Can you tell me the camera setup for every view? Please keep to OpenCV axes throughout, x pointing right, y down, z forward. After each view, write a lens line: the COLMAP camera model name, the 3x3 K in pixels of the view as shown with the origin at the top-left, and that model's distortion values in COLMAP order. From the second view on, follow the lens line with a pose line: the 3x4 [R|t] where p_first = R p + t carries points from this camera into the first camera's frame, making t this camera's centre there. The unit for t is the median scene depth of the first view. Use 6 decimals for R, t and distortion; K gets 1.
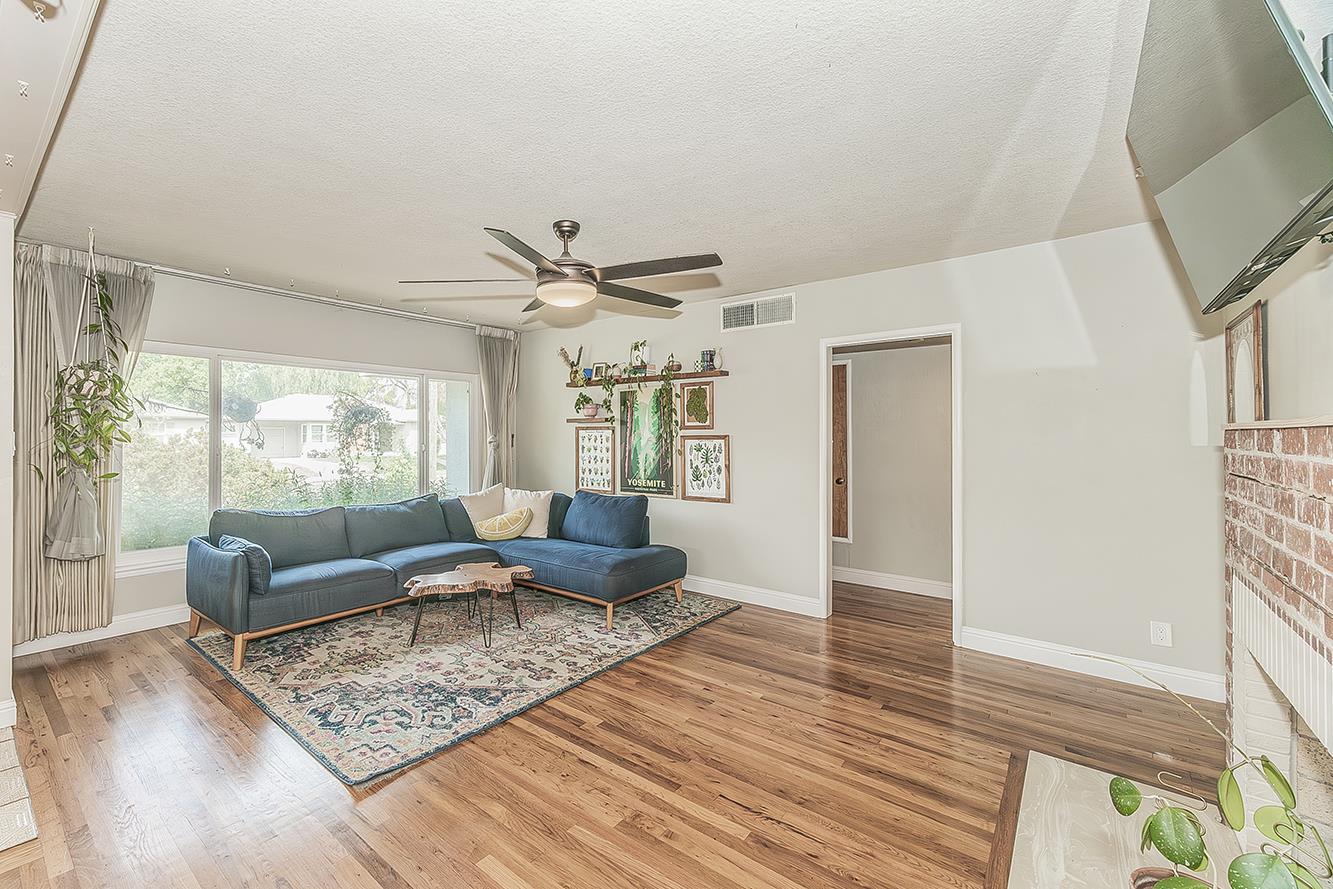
lens RADIAL K [[546.2, 0, 657.8], [0, 546.2, 437.1], [0, 0, 1]] dist [0.009877, 0.000023]
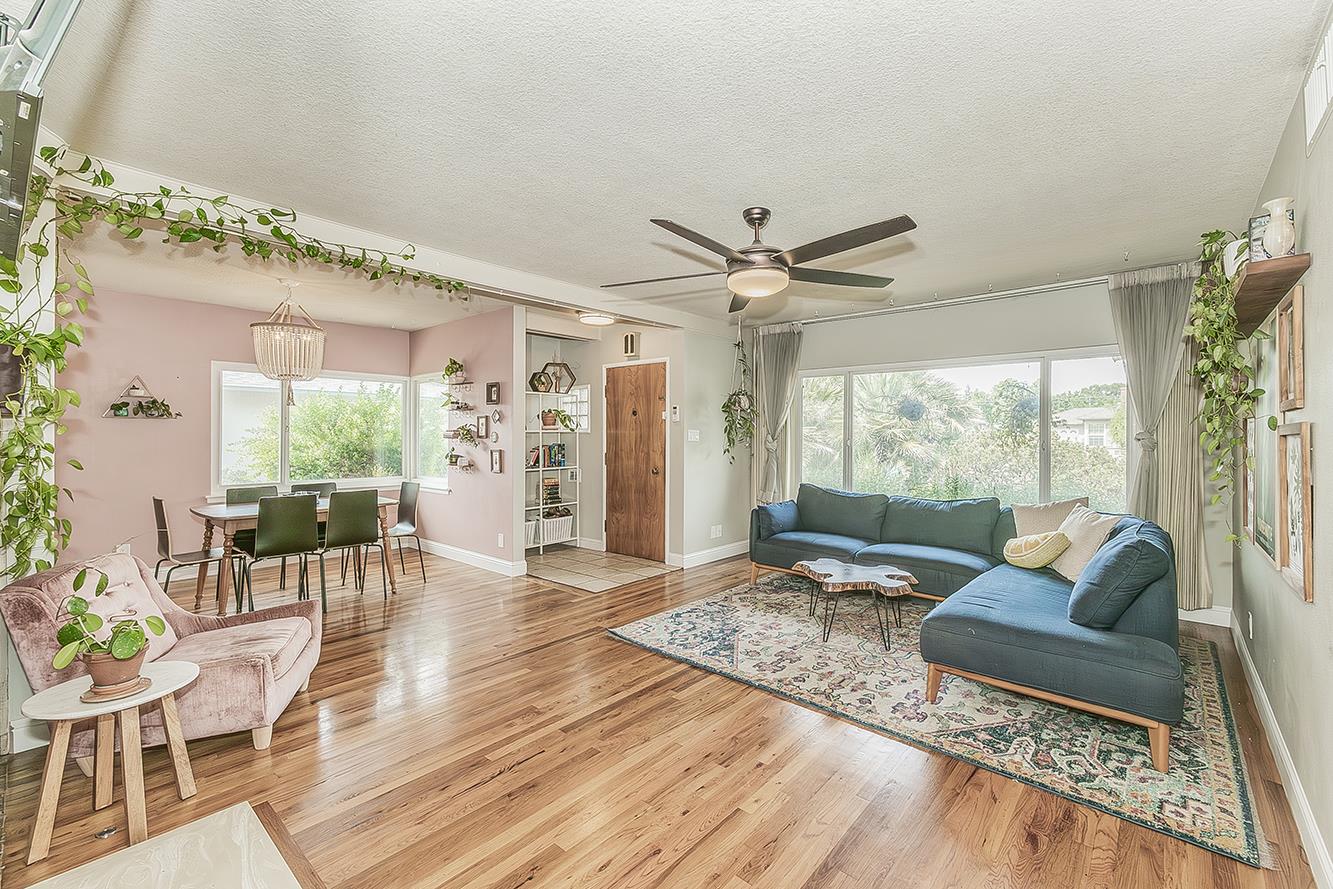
lens RADIAL K [[546.2, 0, 657.8], [0, 546.2, 437.1], [0, 0, 1]] dist [0.009877, 0.000023]
pose [[-0.050179, 0.001073, -0.998740, 0.819309], [-0.002444, 0.999996, 0.001197, 0.013313], [0.998737, 0.002501, -0.050176, 0.873970]]
